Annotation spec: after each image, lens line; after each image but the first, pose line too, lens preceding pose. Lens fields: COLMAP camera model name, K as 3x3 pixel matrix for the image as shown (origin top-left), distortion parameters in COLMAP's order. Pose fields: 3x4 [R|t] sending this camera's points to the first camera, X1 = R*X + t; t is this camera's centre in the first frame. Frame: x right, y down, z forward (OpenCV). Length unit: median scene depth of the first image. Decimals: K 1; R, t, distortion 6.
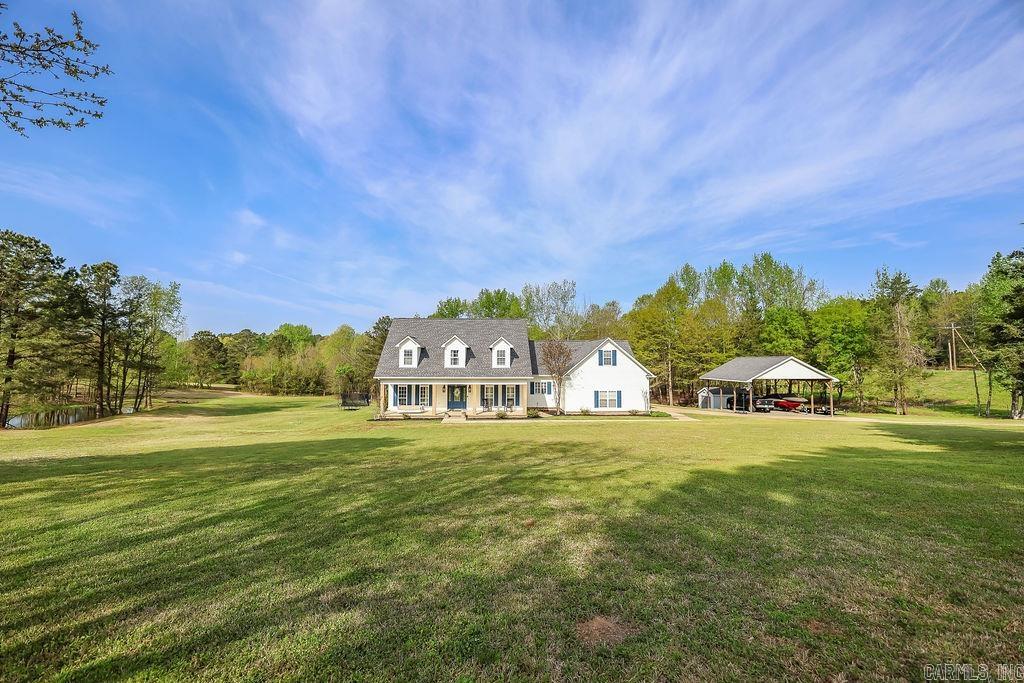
lens RADIAL K [[379.6, 0, 511.2], [0, 379.6, 335.5], [0, 0, 1]] dist [-0.003453, 0.000192]
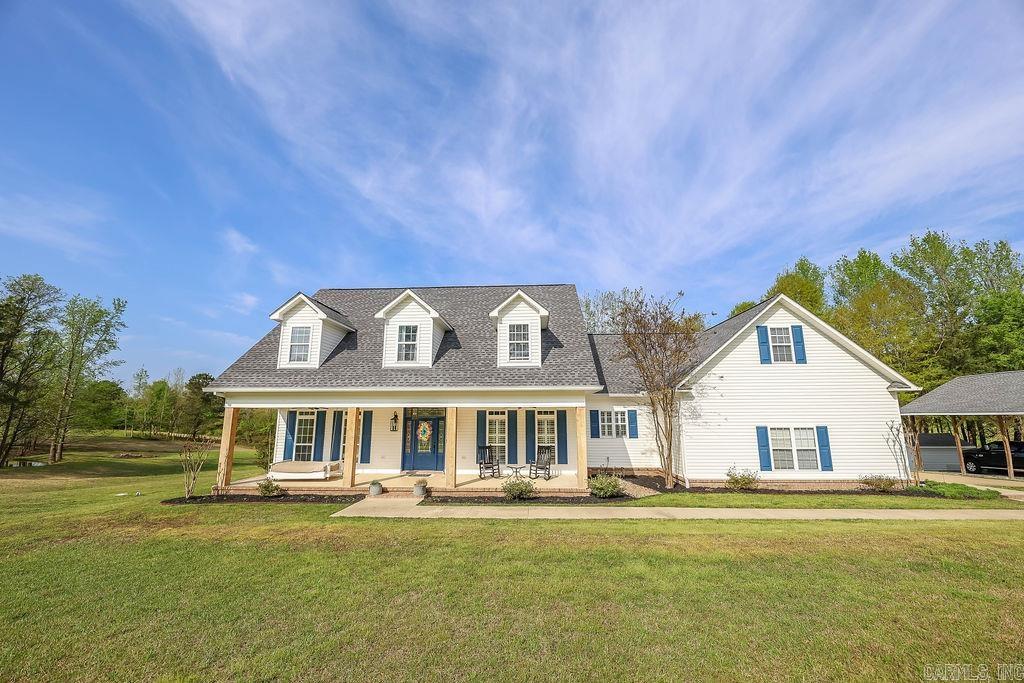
lens RADIAL K [[379.6, 0, 522.5], [0, 379.6, 351.3], [0, 0, 1]] dist [-0.003453, 0.000192]
pose [[0.995571, -0.020449, -0.091766, 0.010061], [0.010552, 0.994196, -0.107067, 0.078861], [0.093422, 0.105625, 0.990008, 0.422803]]
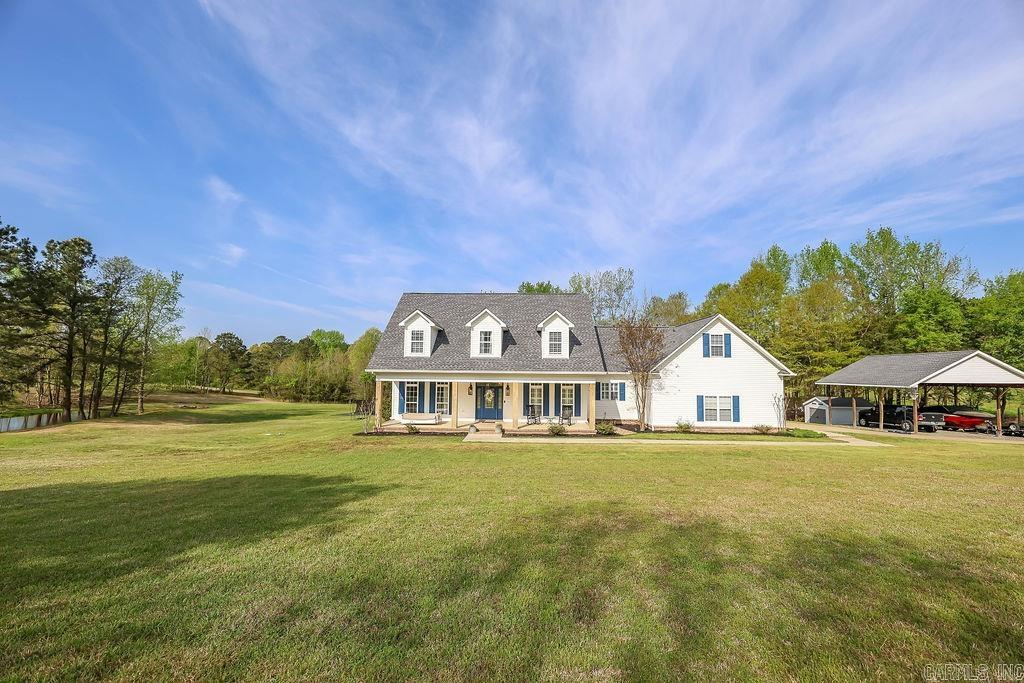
lens RADIAL K [[379.6, 0, 519.5], [0, 379.6, 346.3], [0, 0, 1]] dist [-0.003453, 0.000192]
pose [[0.997173, 0.002772, -0.075090, -0.027538], [-0.003063, 0.999988, -0.003771, 0.047237], [0.075079, 0.003990, 0.997170, 0.237380]]
